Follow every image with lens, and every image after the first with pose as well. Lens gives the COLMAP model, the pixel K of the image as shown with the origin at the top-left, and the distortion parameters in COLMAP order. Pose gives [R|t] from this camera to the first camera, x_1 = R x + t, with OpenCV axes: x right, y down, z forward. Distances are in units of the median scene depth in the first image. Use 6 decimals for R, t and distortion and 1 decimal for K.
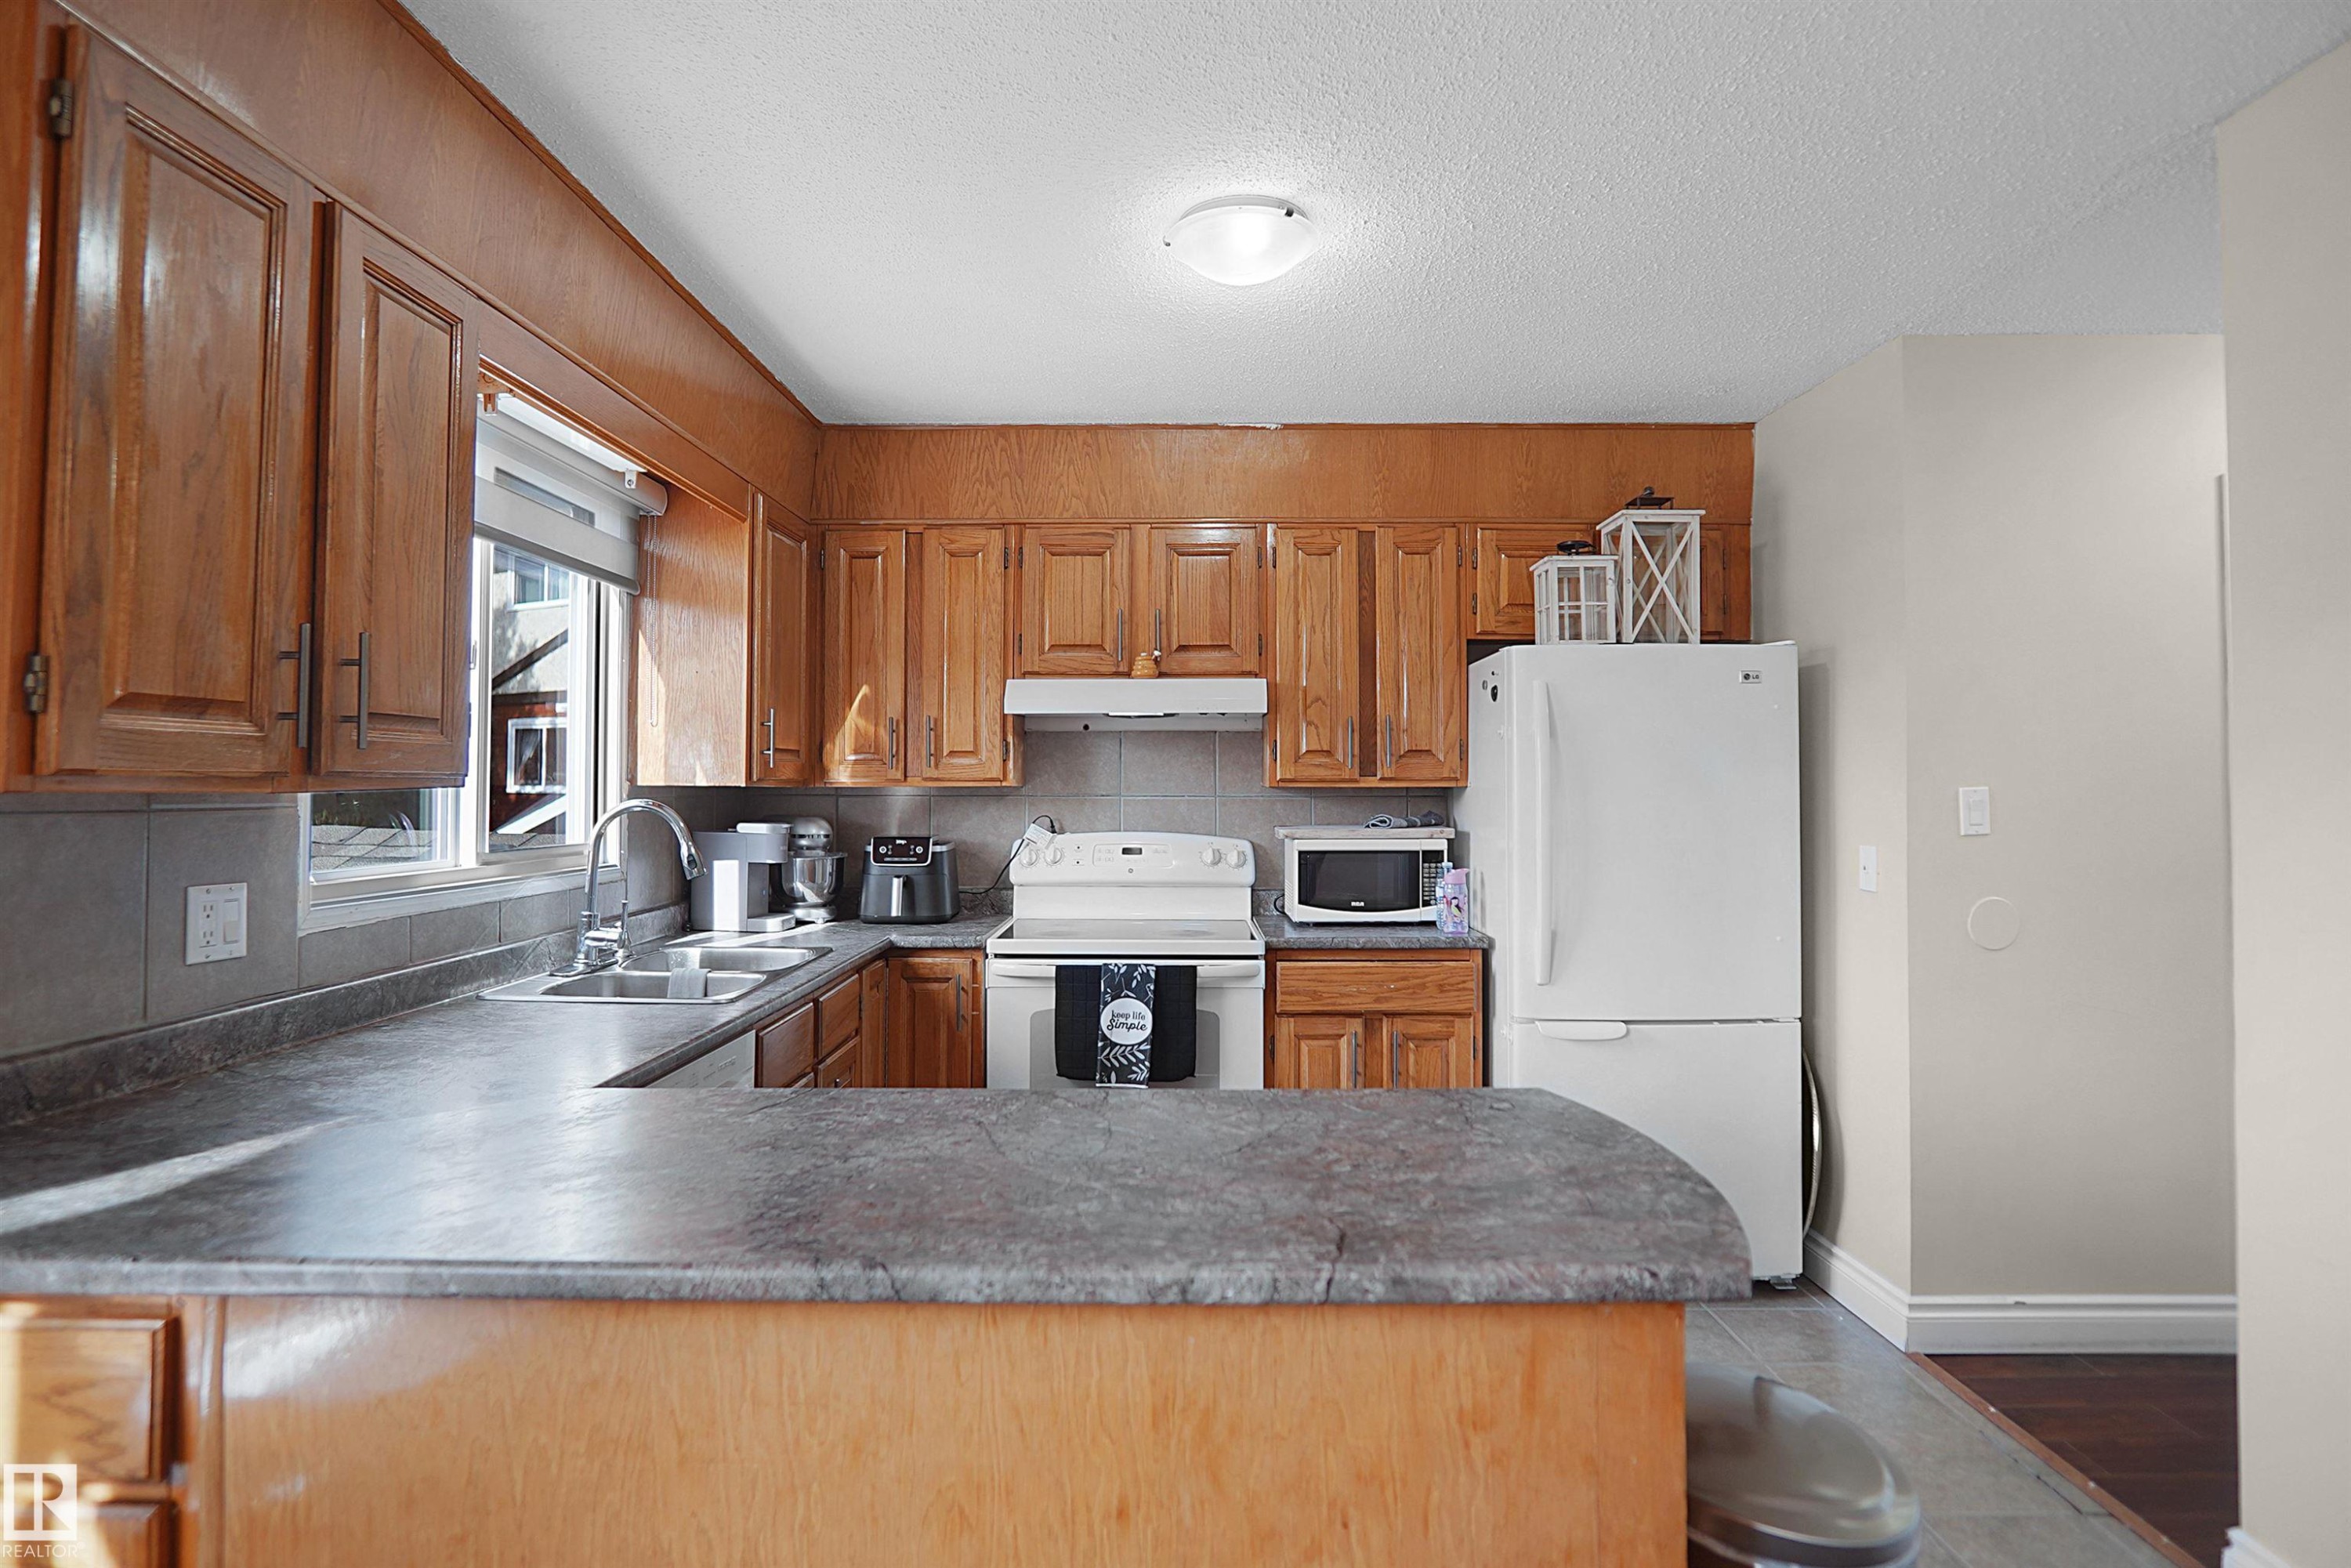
lens RADIAL K [[1273.2, 0, 1150.5], [0, 1273.2, 754.3], [0, 0, 1]] dist [-0.024906, 0.001872]
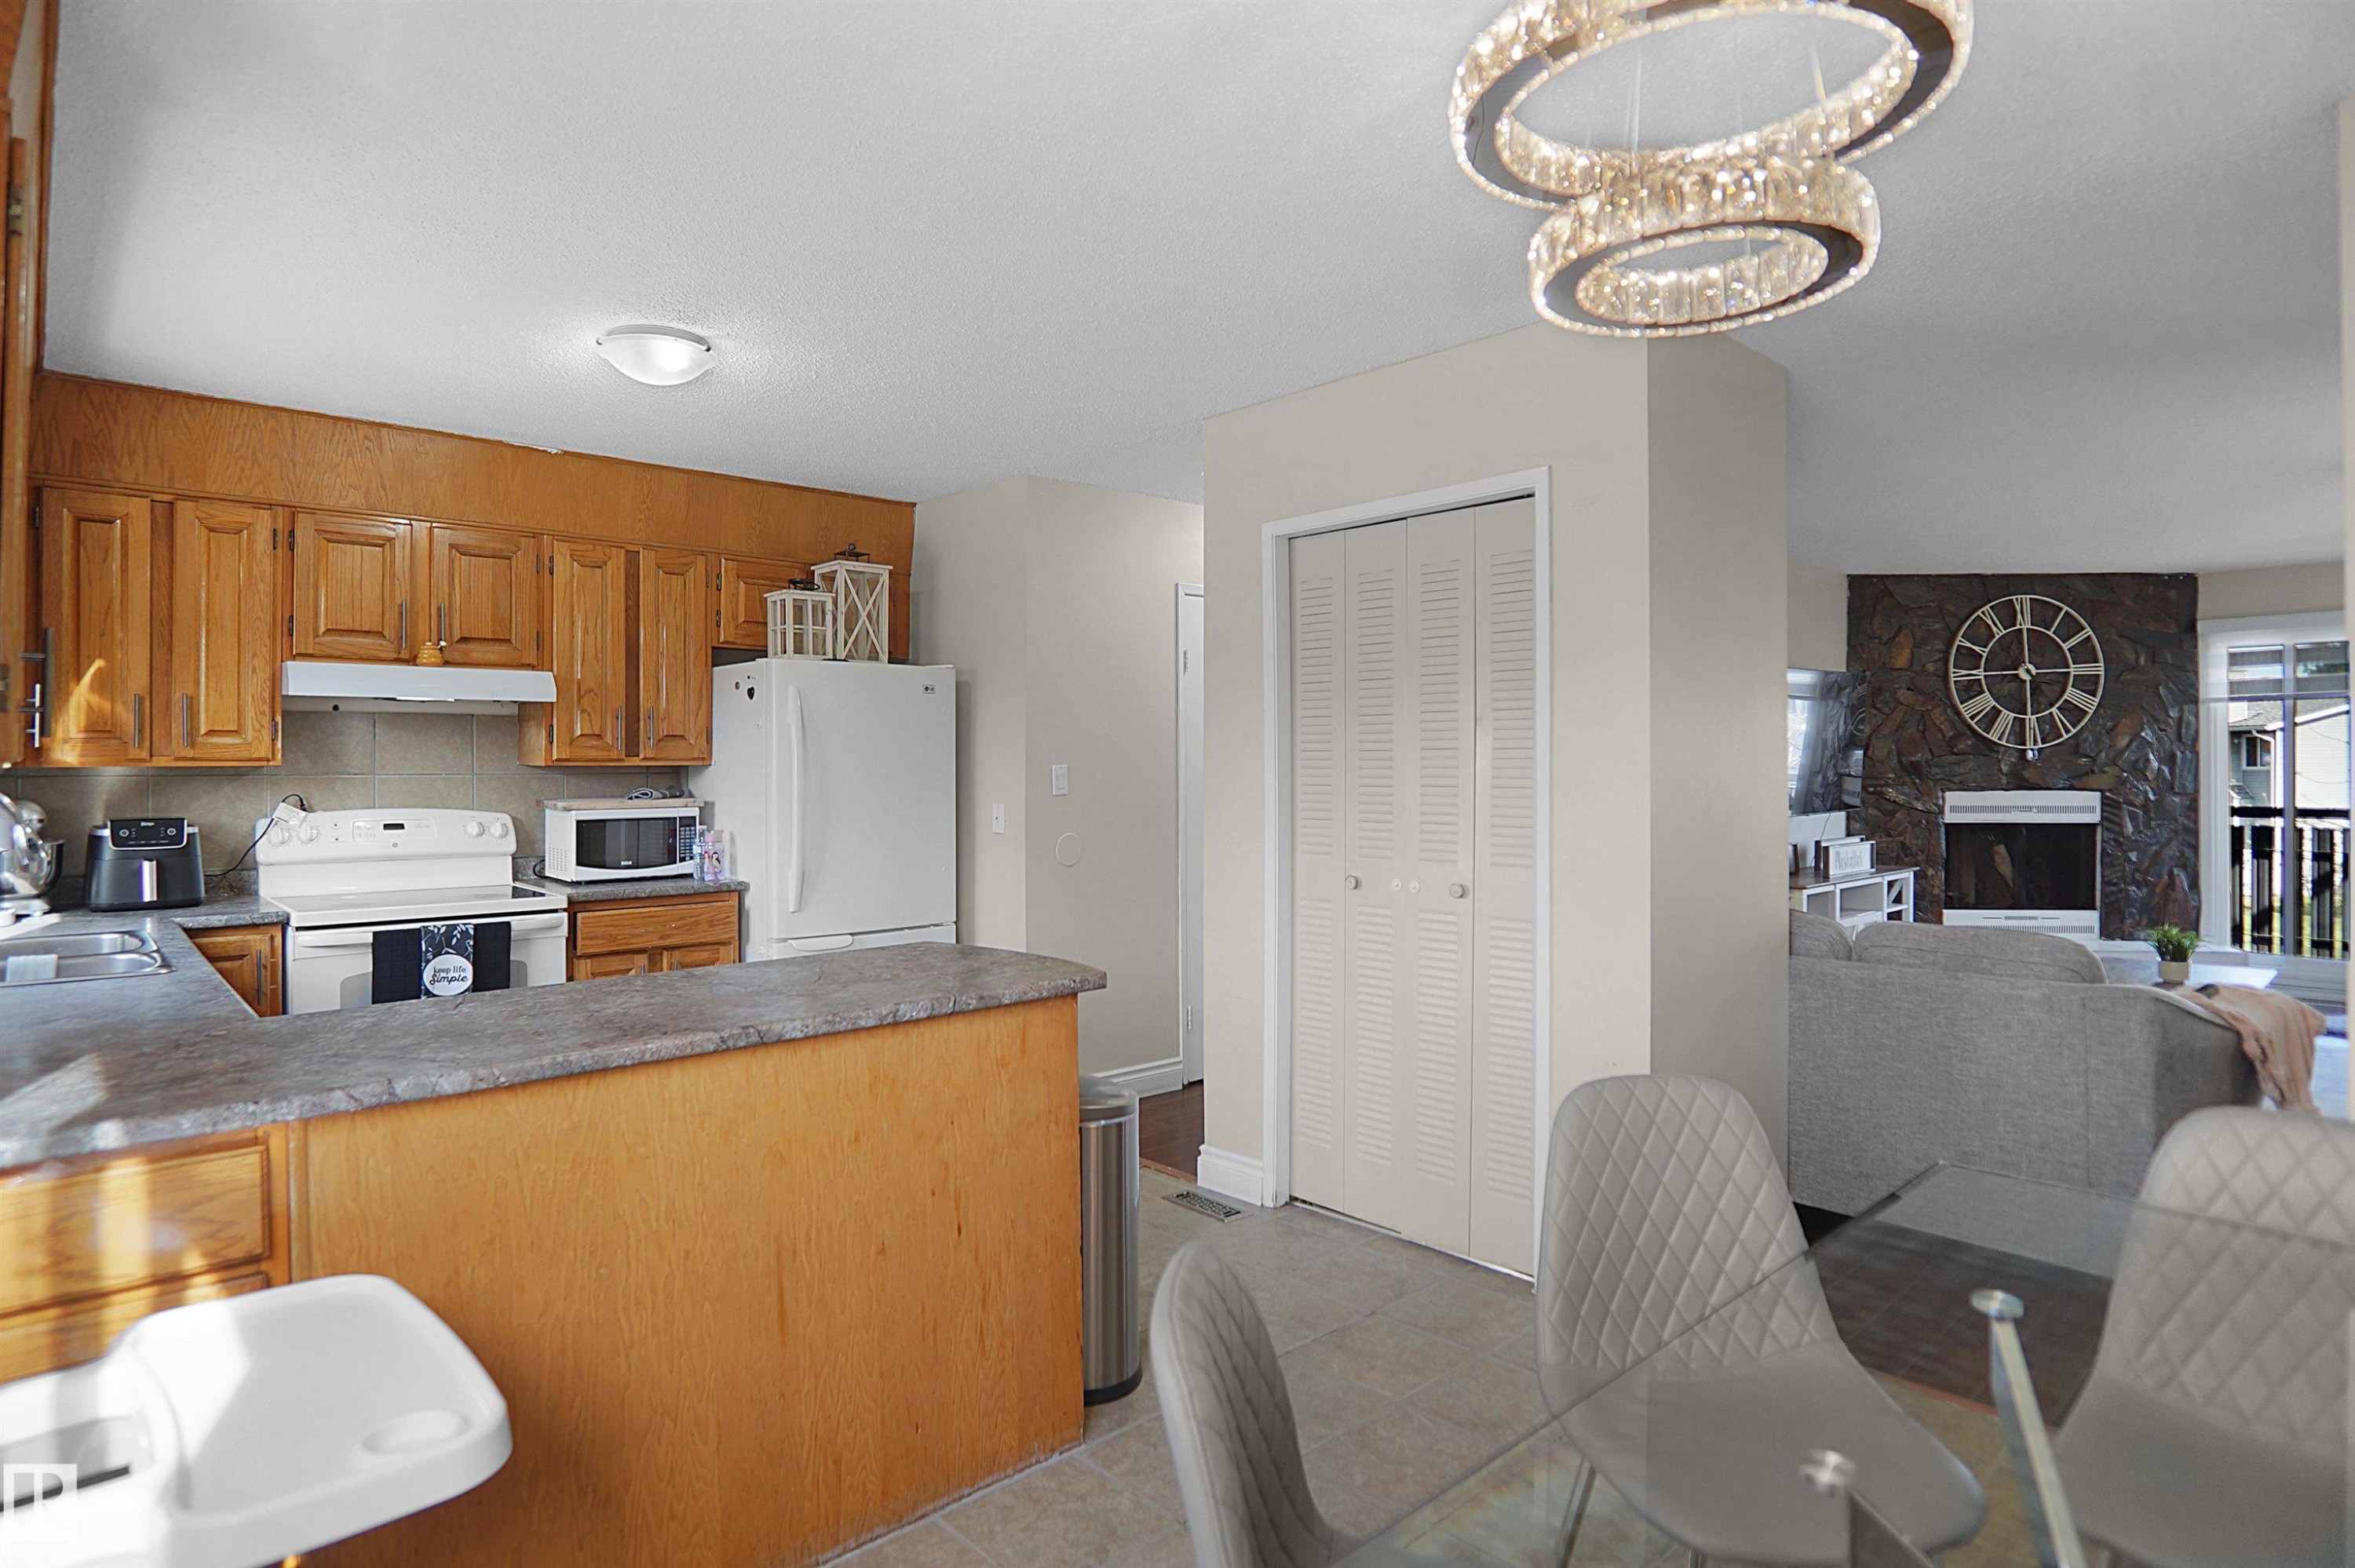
lens RADIAL K [[1294.5, 0, 1160.4], [0, 1294.5, 760.8], [0, 0, 1]] dist [-0.031331, 0.004269]
pose [[0.723232, -0.000382, 0.690605, -0.313498], [-0.016697, 0.999698, 0.018038, -0.009085], [-0.690403, -0.024577, 0.723007, -0.223972]]
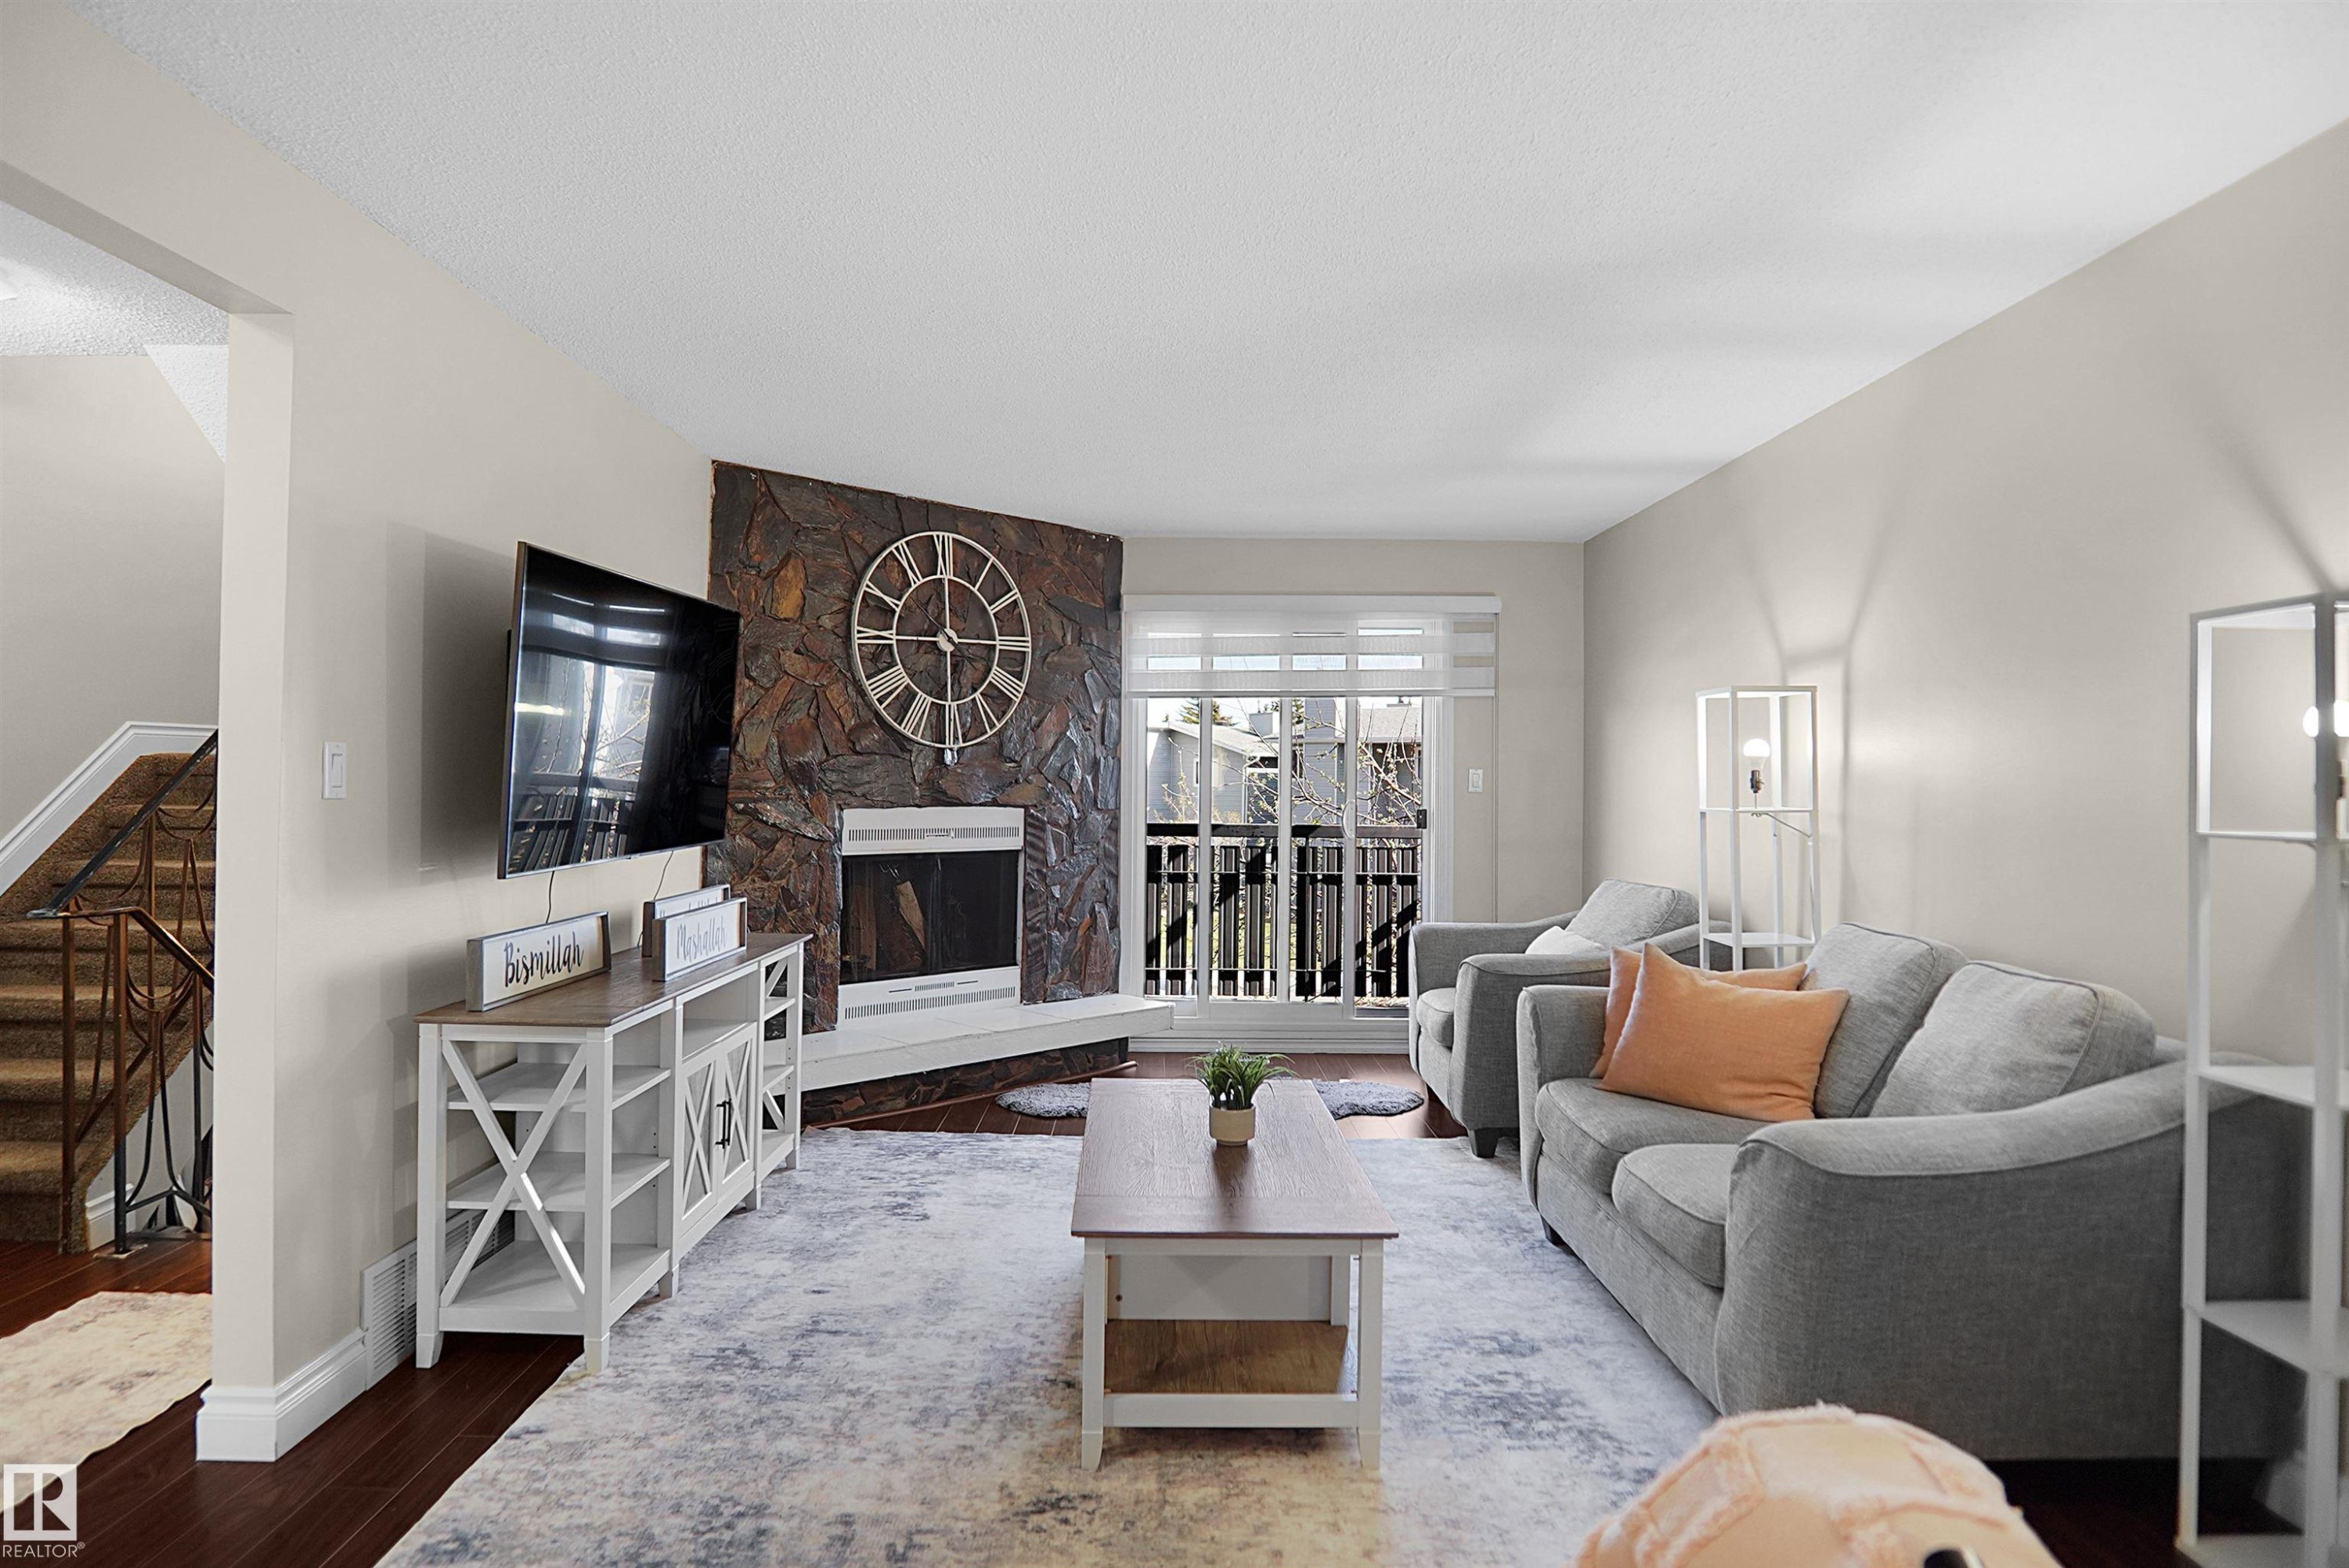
lens RADIAL K [[1291.2, 0, 1157.4], [0, 1291.2, 760.9], [0, 0, 1]] dist [-0.031331, 0.004269]
pose [[-0.014281, 0.011655, 0.999830, 0.617700], [-0.040239, 0.999115, -0.012221, 0.007754], [-0.999088, -0.040407, -0.013800, 0.071870]]
